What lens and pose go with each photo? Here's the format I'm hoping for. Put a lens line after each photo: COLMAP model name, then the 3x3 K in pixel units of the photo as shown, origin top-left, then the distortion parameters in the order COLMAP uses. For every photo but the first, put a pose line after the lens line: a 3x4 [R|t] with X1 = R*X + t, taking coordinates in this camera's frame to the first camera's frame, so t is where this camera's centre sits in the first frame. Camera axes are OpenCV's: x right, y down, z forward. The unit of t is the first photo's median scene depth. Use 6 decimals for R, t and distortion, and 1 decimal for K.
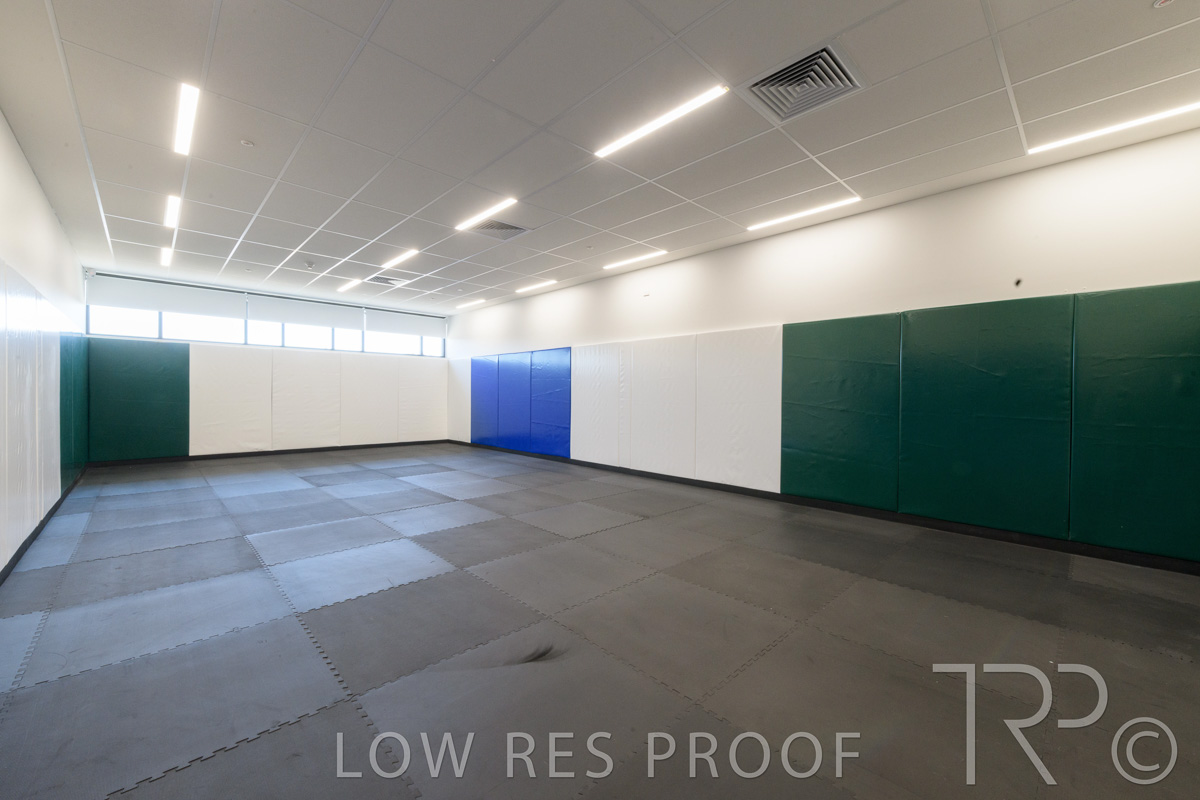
lens RADIAL K [[478.8, 0, 600.0], [0, 478.8, 400.0], [0, 0, 1]] dist [0.008881, -0.000570]
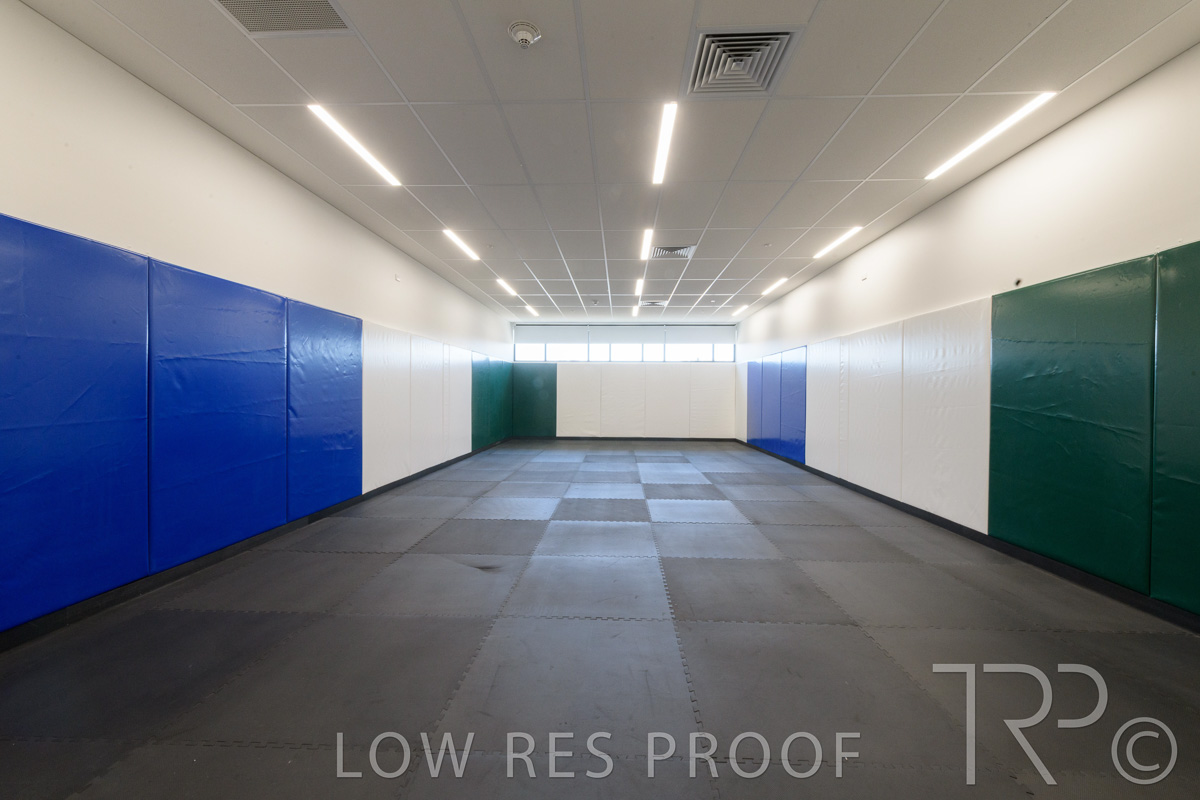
lens RADIAL K [[478.8, 0, 600.0], [0, 478.8, 400.0], [0, 0, 1]] dist [0.008881, -0.000570]
pose [[0.683814, 0.004862, -0.729640, 0.366587], [-0.010503, 0.999940, -0.003180, 0.003197], [0.729581, 0.009838, 0.683824, 0.069611]]
